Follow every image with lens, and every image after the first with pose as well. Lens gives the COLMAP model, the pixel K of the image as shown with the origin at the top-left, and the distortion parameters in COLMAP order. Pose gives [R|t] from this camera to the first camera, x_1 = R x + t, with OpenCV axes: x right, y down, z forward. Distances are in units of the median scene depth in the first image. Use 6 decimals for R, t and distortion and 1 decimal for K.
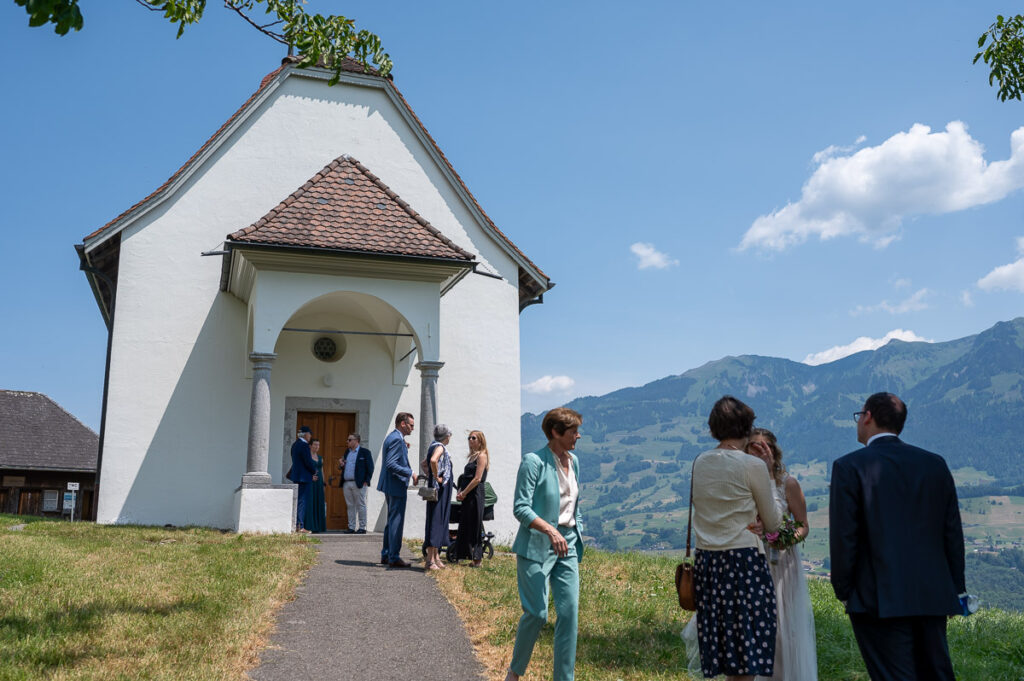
lens RADIAL K [[998.0, 0, 534.2], [0, 998.0, 338.7], [0, 0, 1]] dist [-0.021511, -0.011910]
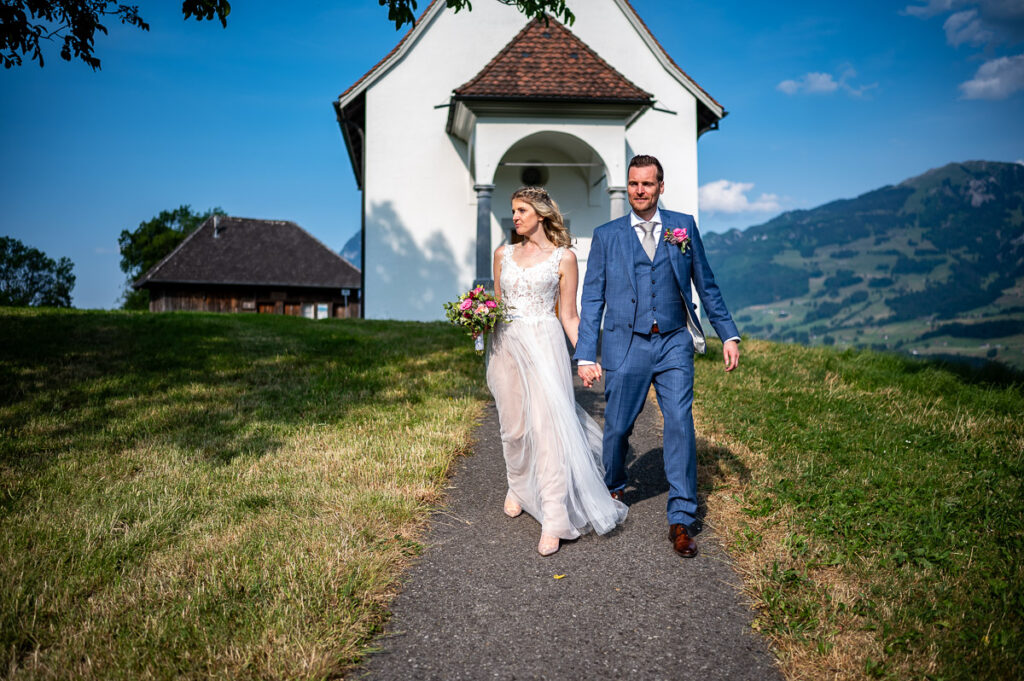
lens RADIAL K [[998.0, 0, 534.2], [0, 998.0, 338.7], [0, 0, 1]] dist [-0.021511, -0.011910]
pose [[0.979305, -0.002337, -0.202376, 0.039564], [0.038953, 0.983414, 0.177141, -0.013261], [0.198605, -0.181359, 0.963154, -0.213599]]
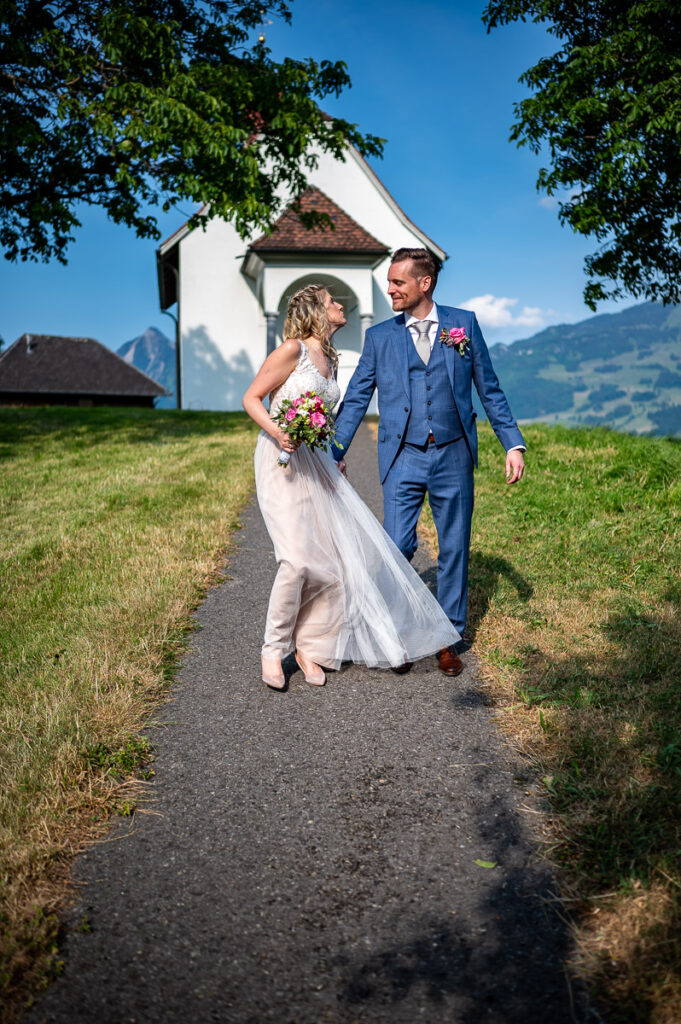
lens RADIAL K [[1003.7, 0, 359.4], [0, 1003.7, 509.6], [0, 0, 1]] dist [-0.044951, -0.006711]
pose [[0.989339, -0.003612, -0.145583, 0.125669], [0.037749, 0.971884, 0.232414, -0.047369], [0.140650, -0.235432, 0.961660, -0.691543]]
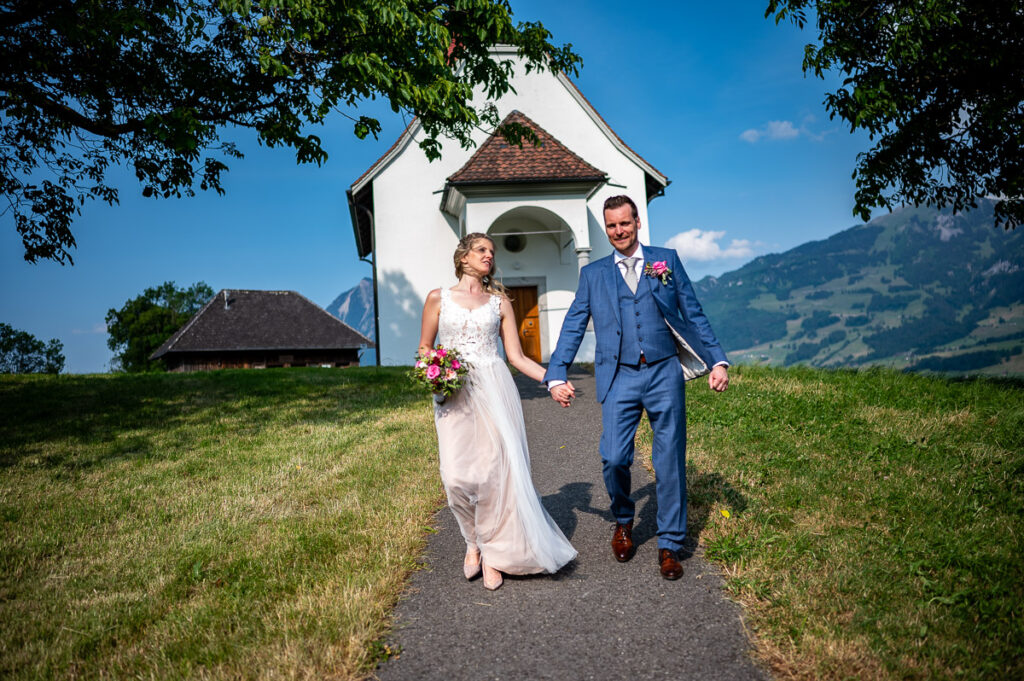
lens RADIAL K [[998.0, 0, 534.2], [0, 998.0, 338.7], [0, 0, 1]] dist [-0.021511, -0.011910]
pose [[0.980933, -0.067280, -0.182330, 0.084762], [0.090497, 0.988376, 0.122161, -0.030514], [0.171991, -0.136332, 0.975619, -0.477434]]
